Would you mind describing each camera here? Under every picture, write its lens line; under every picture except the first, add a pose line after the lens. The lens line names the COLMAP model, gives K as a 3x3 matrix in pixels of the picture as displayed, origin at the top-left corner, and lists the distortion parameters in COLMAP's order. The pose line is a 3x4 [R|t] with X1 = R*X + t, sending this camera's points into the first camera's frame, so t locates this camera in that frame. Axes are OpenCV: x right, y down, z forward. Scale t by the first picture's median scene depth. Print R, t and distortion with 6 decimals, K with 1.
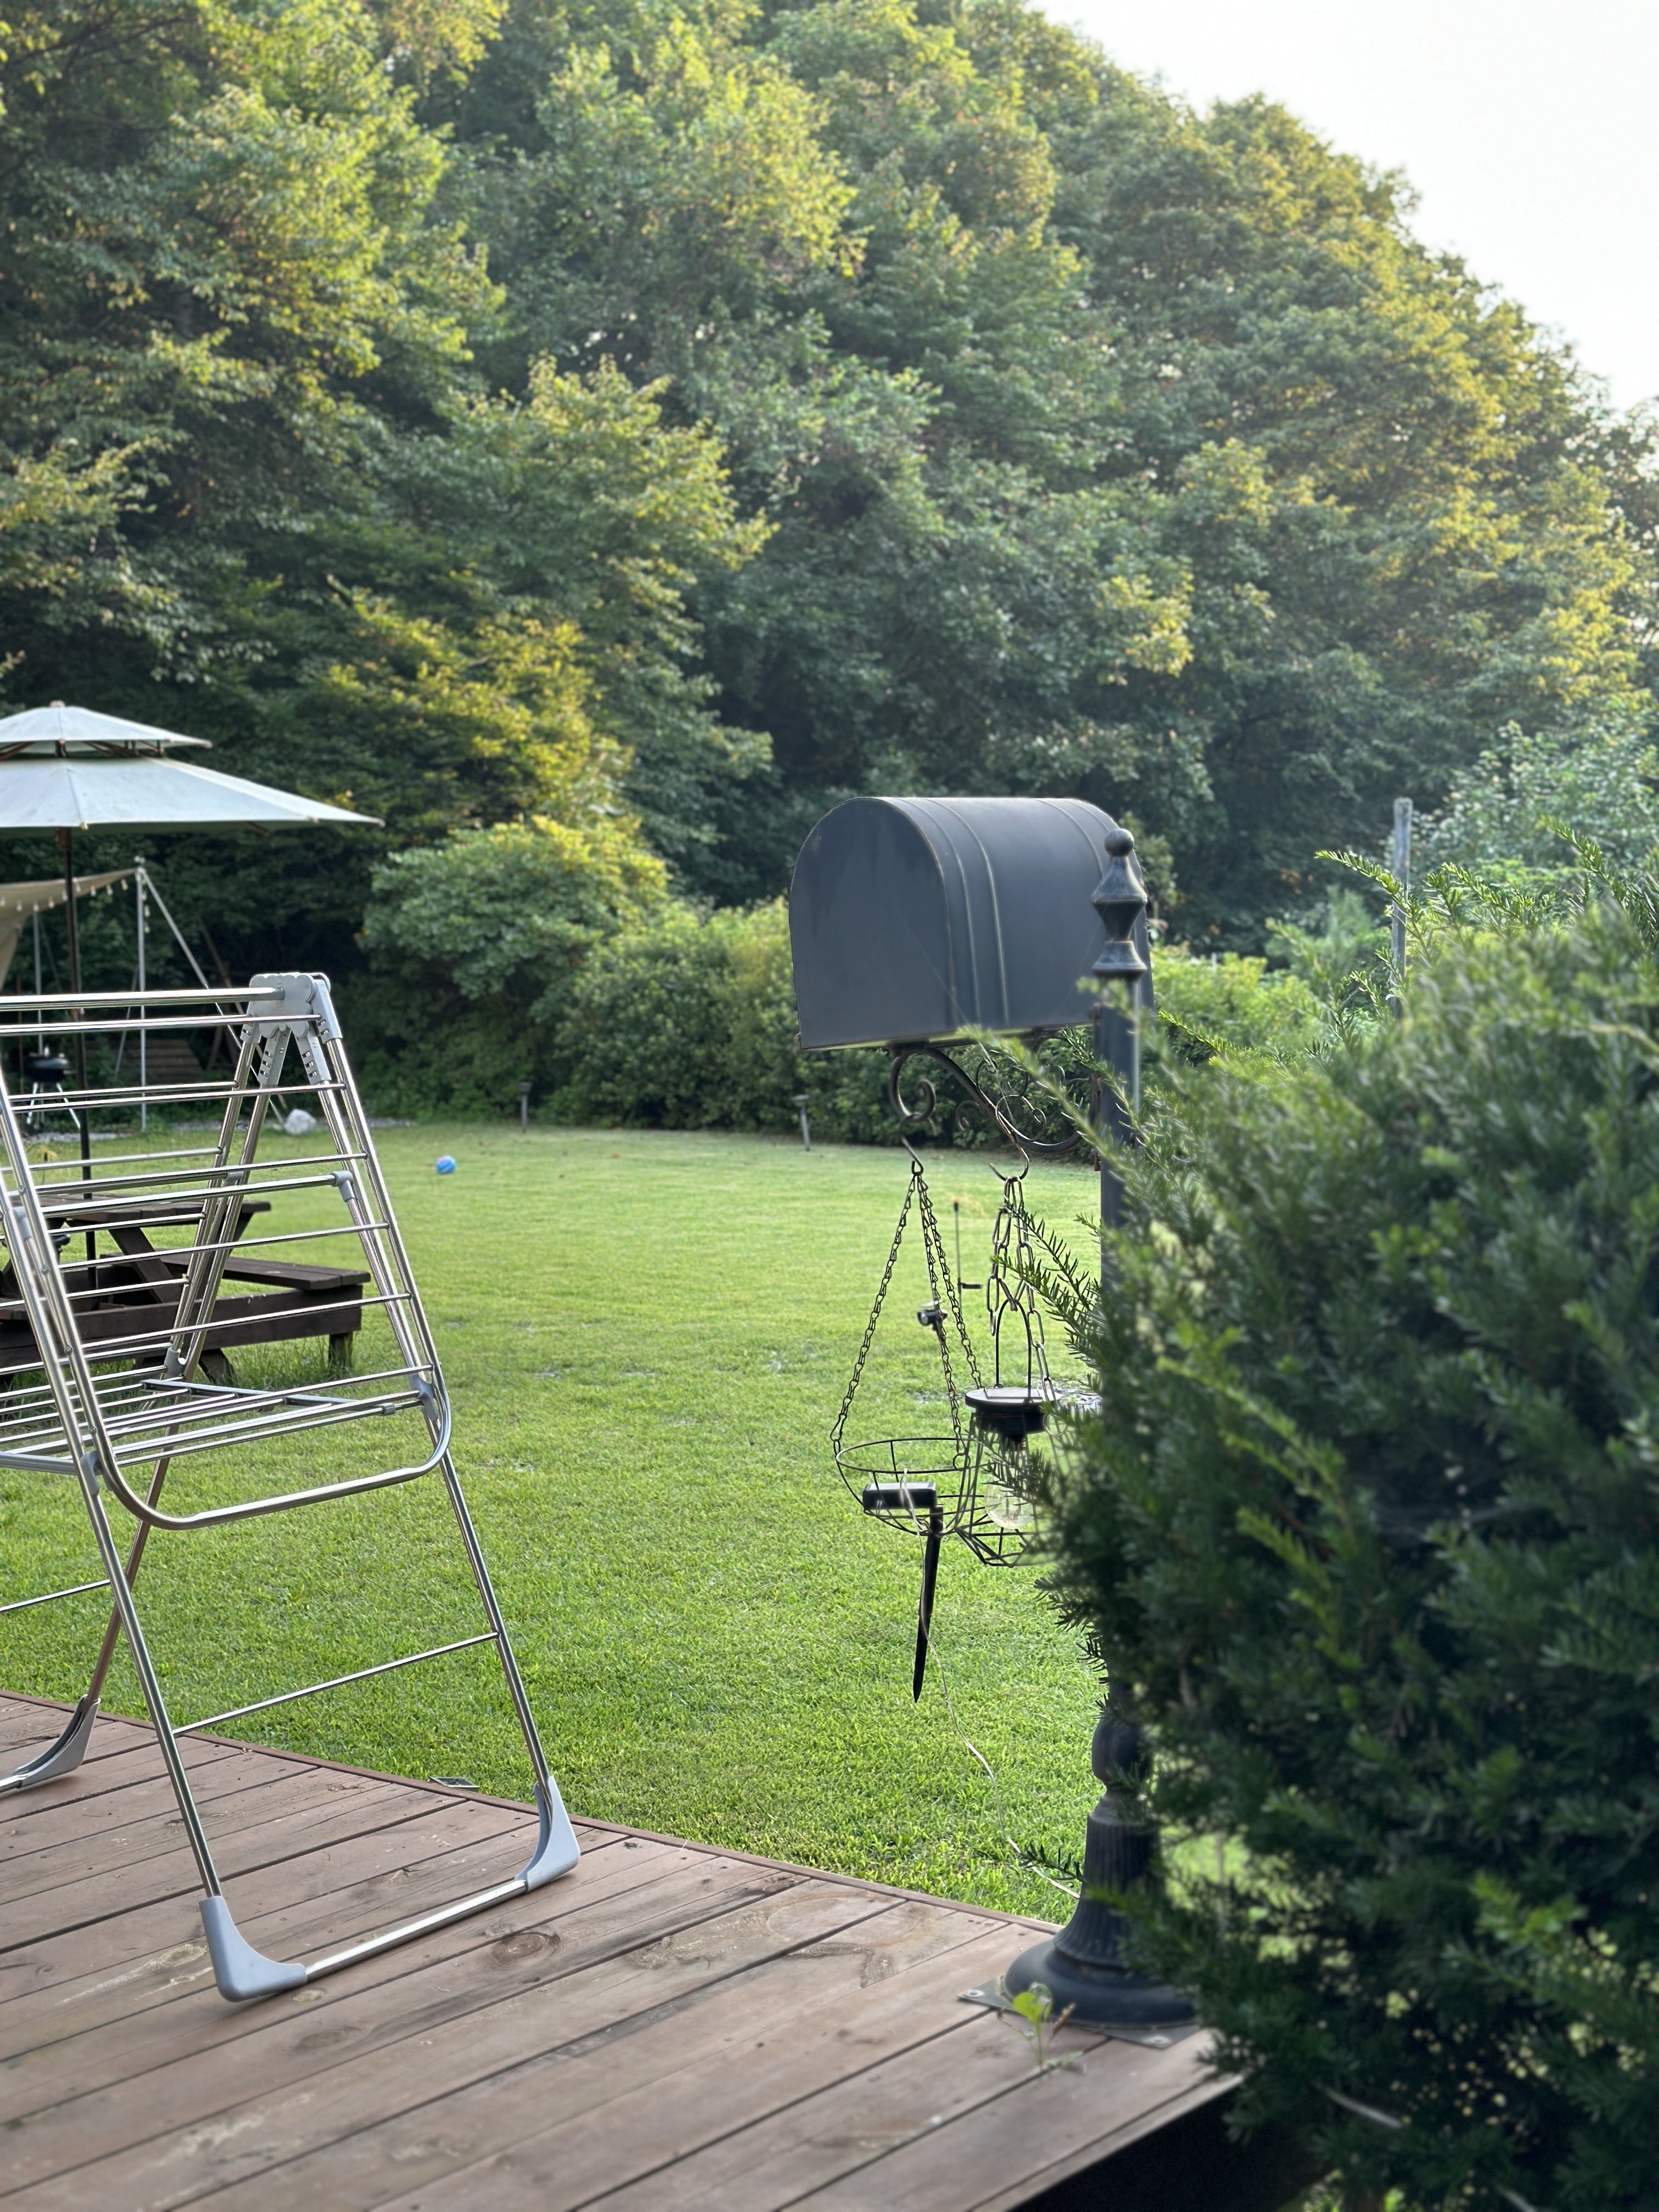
lens RADIAL K [[3054.8, 0, 829.5], [0, 3054.8, 1106.0], [0, 0, 1]] dist [0.258925, -0.527572]
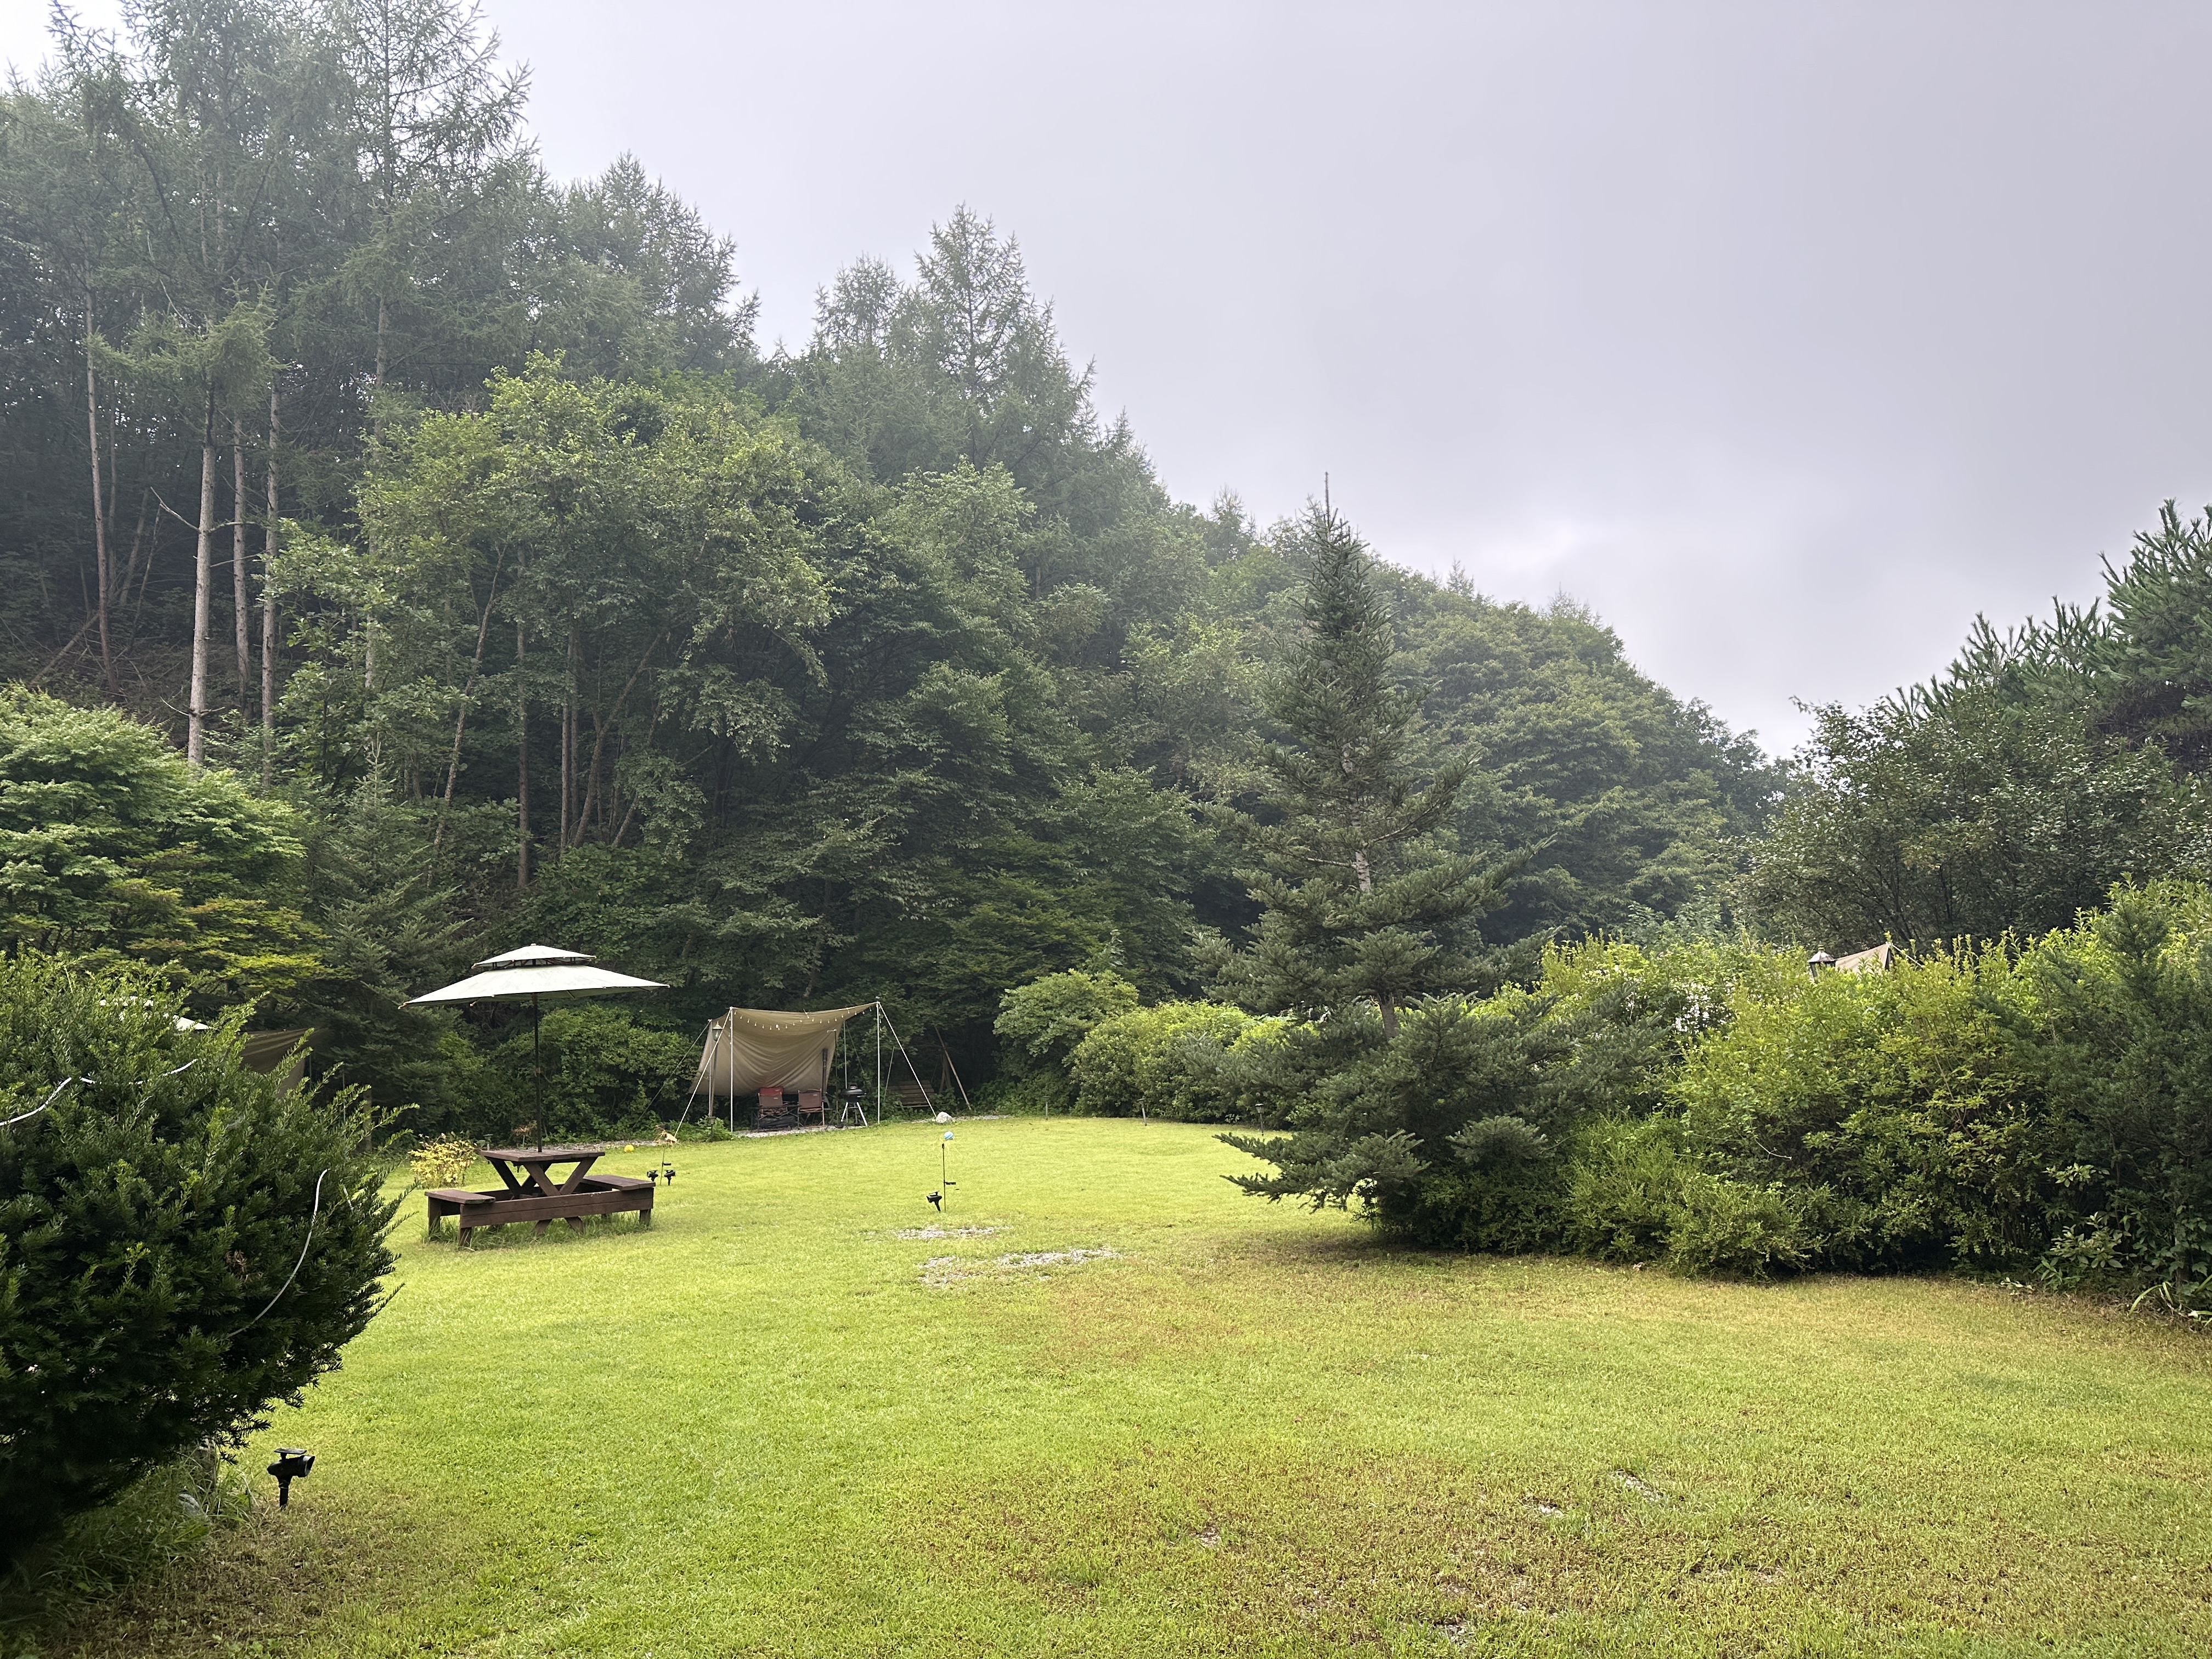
lens RADIAL K [[1529.3, 0, 1119.0], [0, 1529.3, 827.7], [0, 0, 1]] dist [0.142707, -0.212804]
pose [[0.978410, -0.059986, -0.197779, 0.135825], [0.023071, 0.982672, -0.183909, 0.004836], [0.205384, 0.175376, 0.962840, -0.030944]]
